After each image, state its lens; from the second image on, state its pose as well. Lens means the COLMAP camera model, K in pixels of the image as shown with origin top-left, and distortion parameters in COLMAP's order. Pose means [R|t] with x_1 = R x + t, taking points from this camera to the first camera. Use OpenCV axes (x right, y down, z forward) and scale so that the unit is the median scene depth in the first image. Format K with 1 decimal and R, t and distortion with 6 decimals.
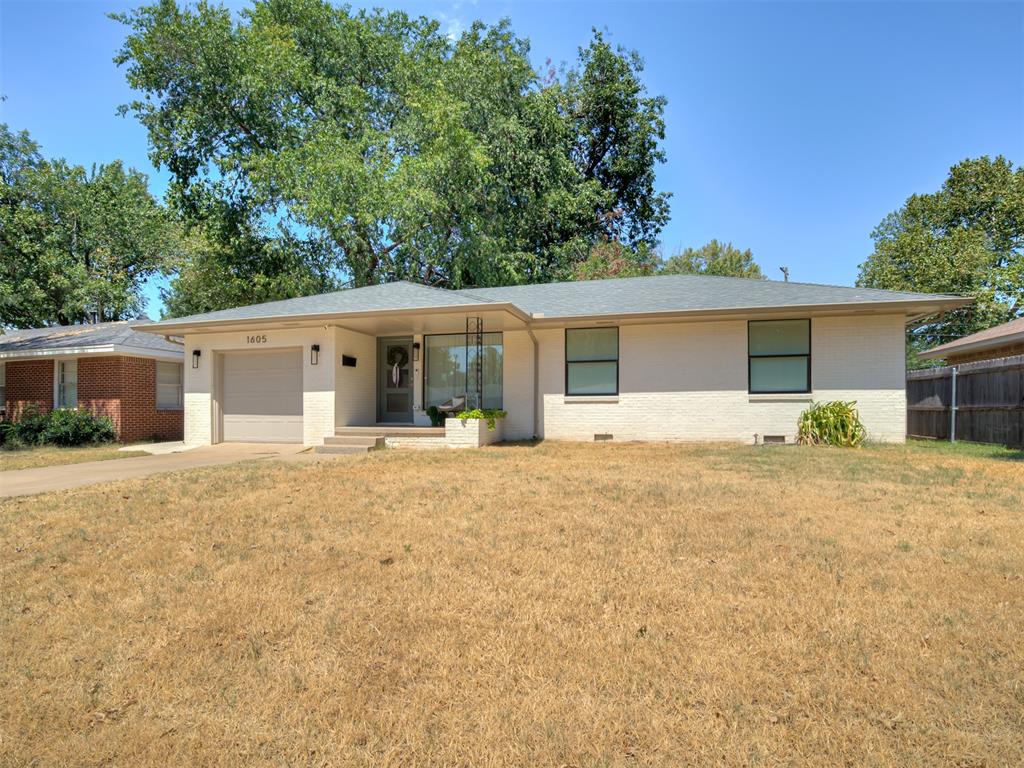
lens RADIAL K [[519.3, 0, 510.5], [0, 519.3, 382.9], [0, 0, 1]] dist [-0.035722, -0.001218]
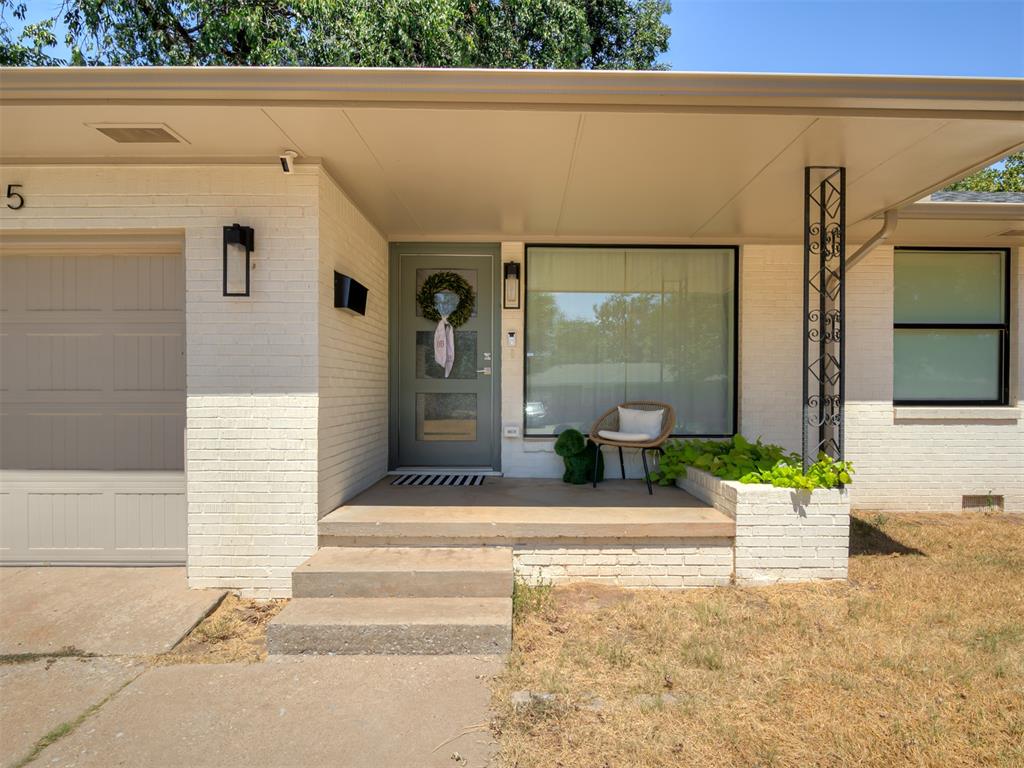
lens RADIAL K [[534.2, 0, 514.9], [0, 534.2, 392.2], [0, 0, 1]] dist [-0.022297, -0.000158]
pose [[0.961956, 0.003511, 0.273182, -0.308177], [-0.016886, 0.998770, 0.046626, -0.000481], [-0.272682, -0.049465, 0.960832, 0.672433]]
